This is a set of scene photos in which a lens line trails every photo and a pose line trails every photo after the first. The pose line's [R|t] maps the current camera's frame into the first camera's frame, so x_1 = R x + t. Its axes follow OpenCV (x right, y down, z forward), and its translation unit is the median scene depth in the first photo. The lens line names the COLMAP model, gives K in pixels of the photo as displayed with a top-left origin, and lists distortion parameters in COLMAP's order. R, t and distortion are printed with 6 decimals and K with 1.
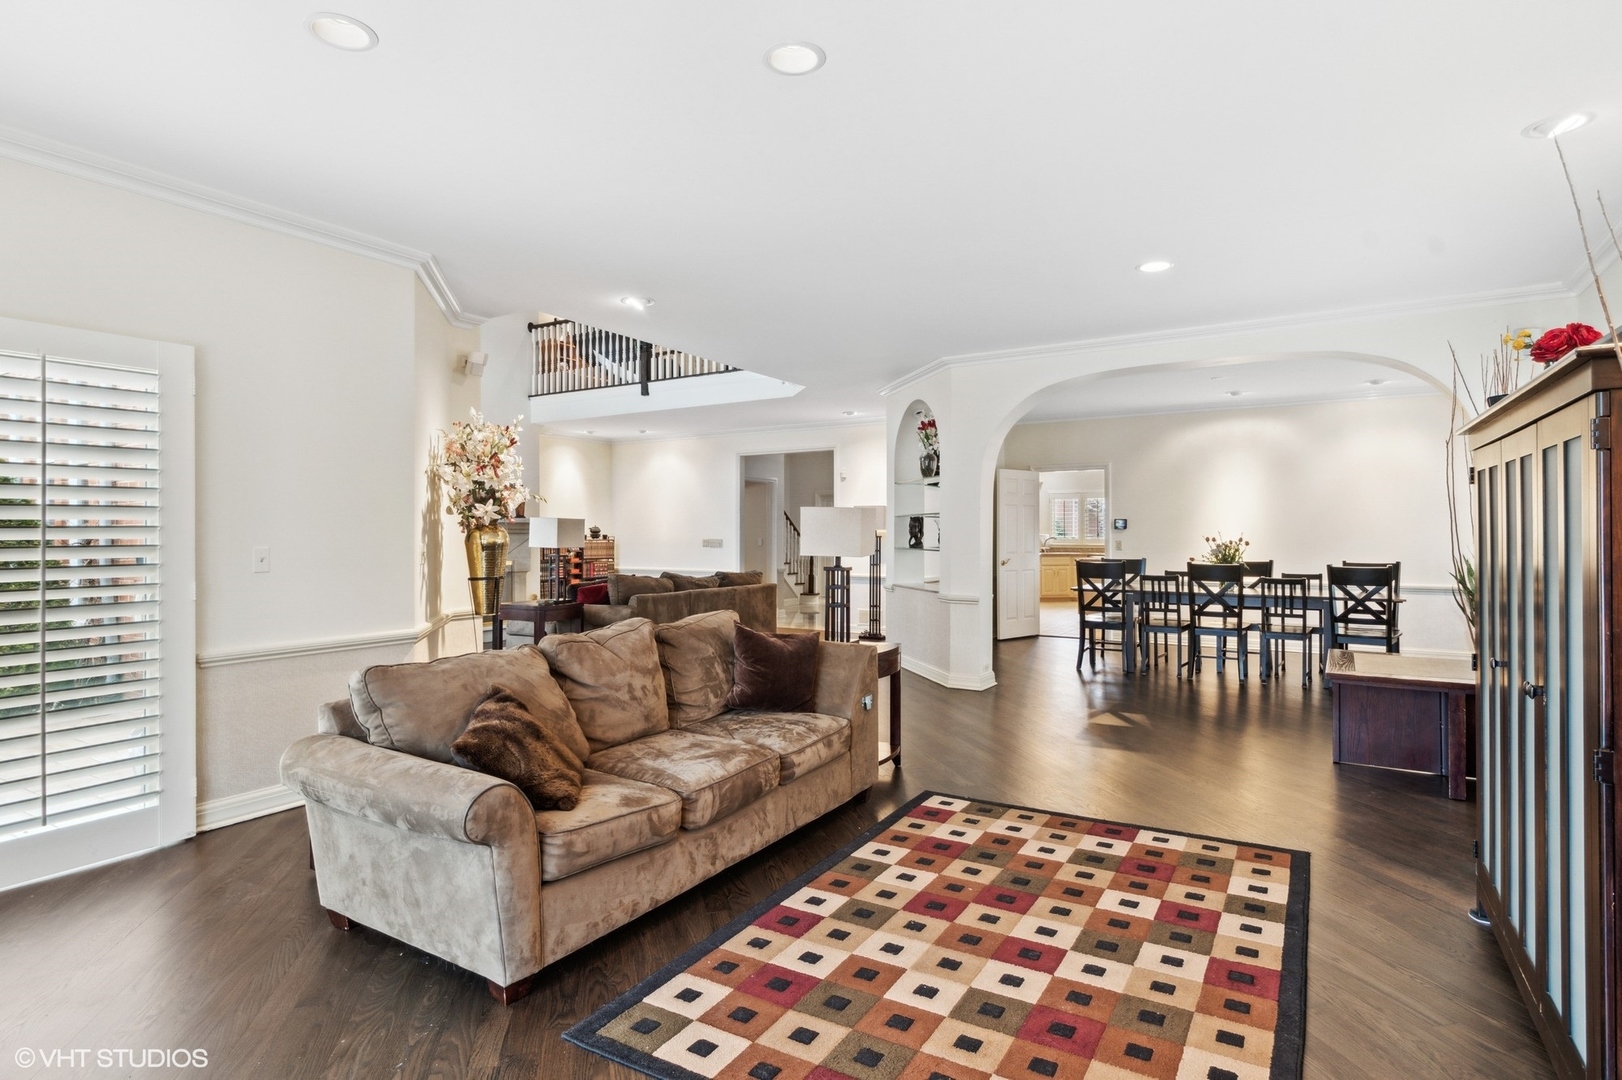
lens RADIAL K [[859.3, 0, 805.7], [0, 859.3, 537.3], [0, 0, 1]] dist [-0.002366, -0.000126]
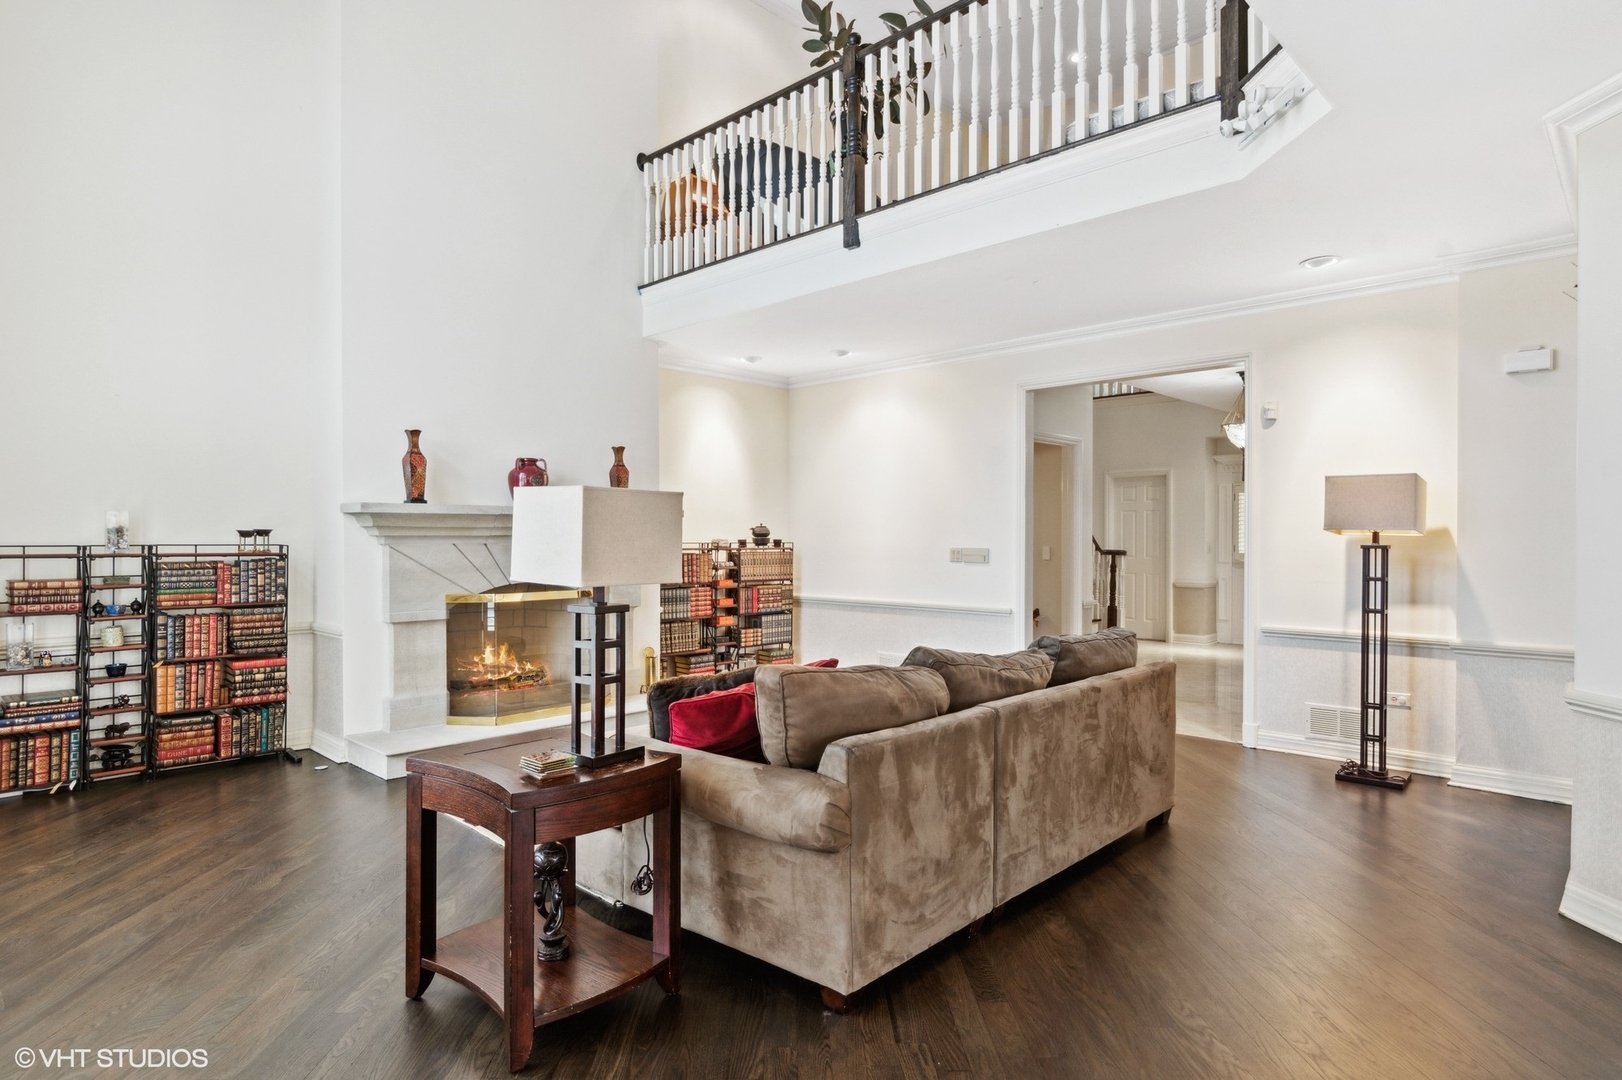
lens RADIAL K [[904.8, 0, 812.3], [0, 904.8, 539.5], [0, 0, 1]] dist [0.001500, -0.000185]
pose [[0.978866, 0.000412, -0.204501, -0.095972], [-0.000586, 1.000000, -0.000792, -0.003034], [0.204501, 0.000895, 0.978866, 0.458930]]
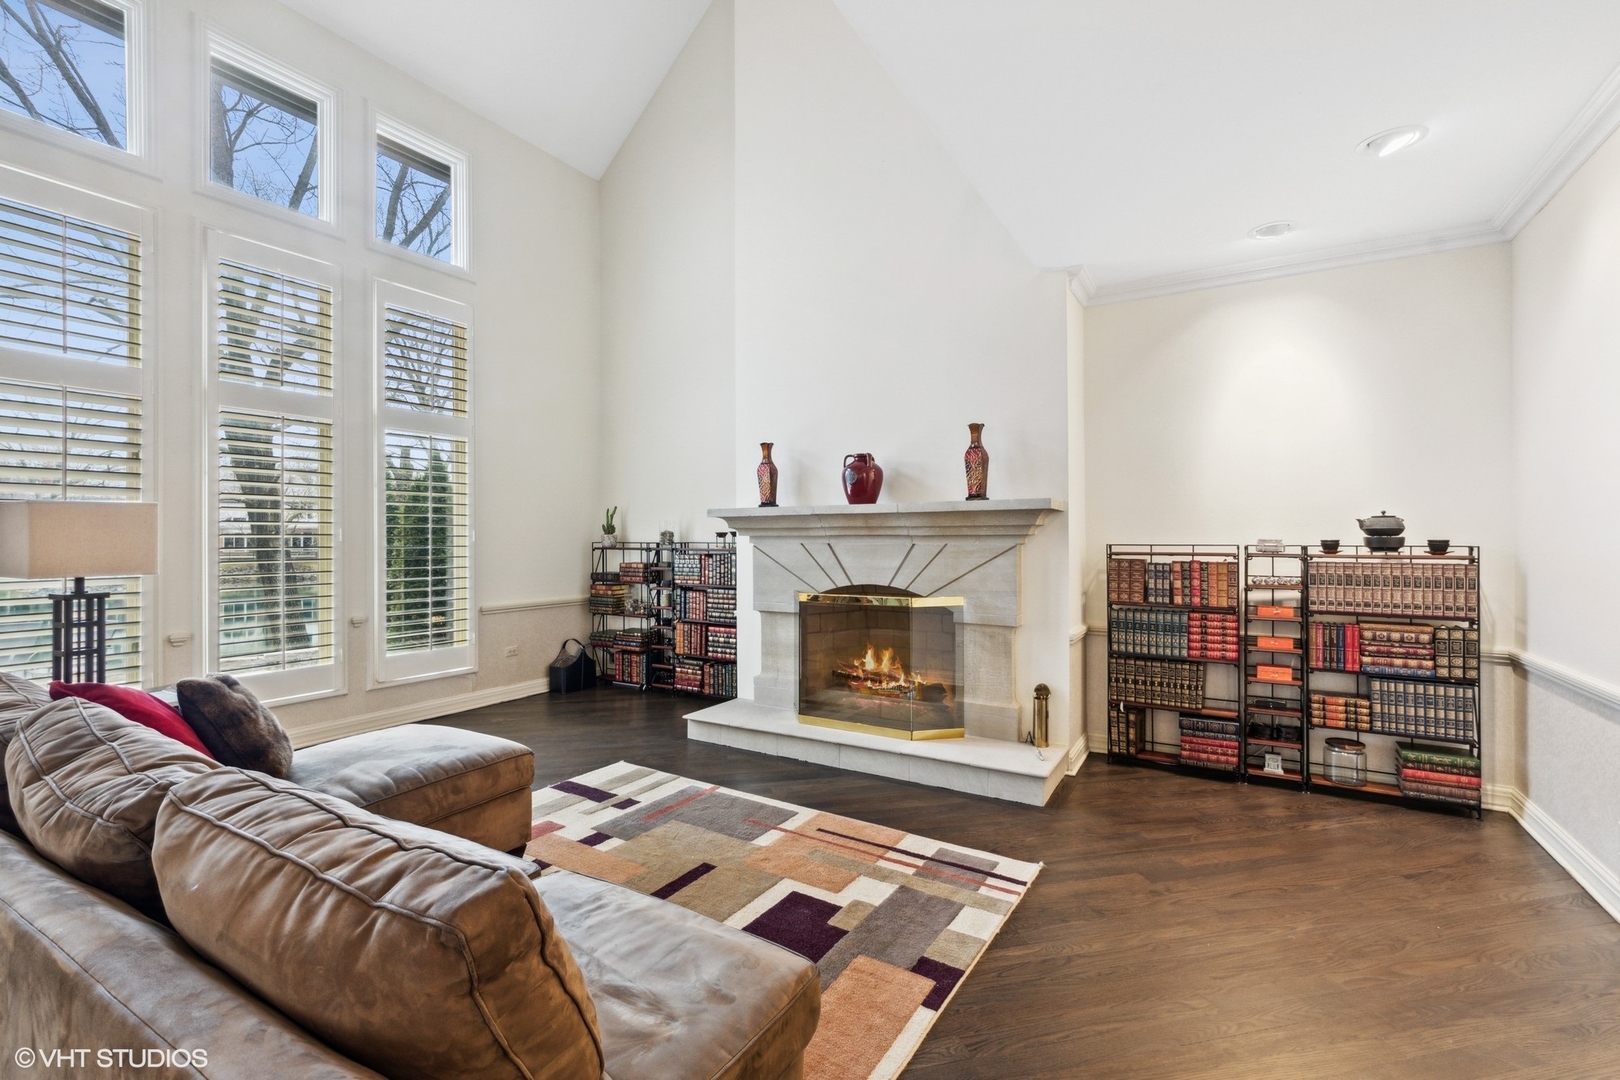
lens RADIAL K [[724.4, 0, 813.1], [0, 724.4, 540.8], [0, 0, 1]] dist [0.016589, 0.000123]
pose [[0.005557, -0.000108, -0.999985, 0.037040], [-0.003330, 0.999994, -0.000126, -0.002279], [0.999979, 0.003330, 0.005557, 0.914421]]
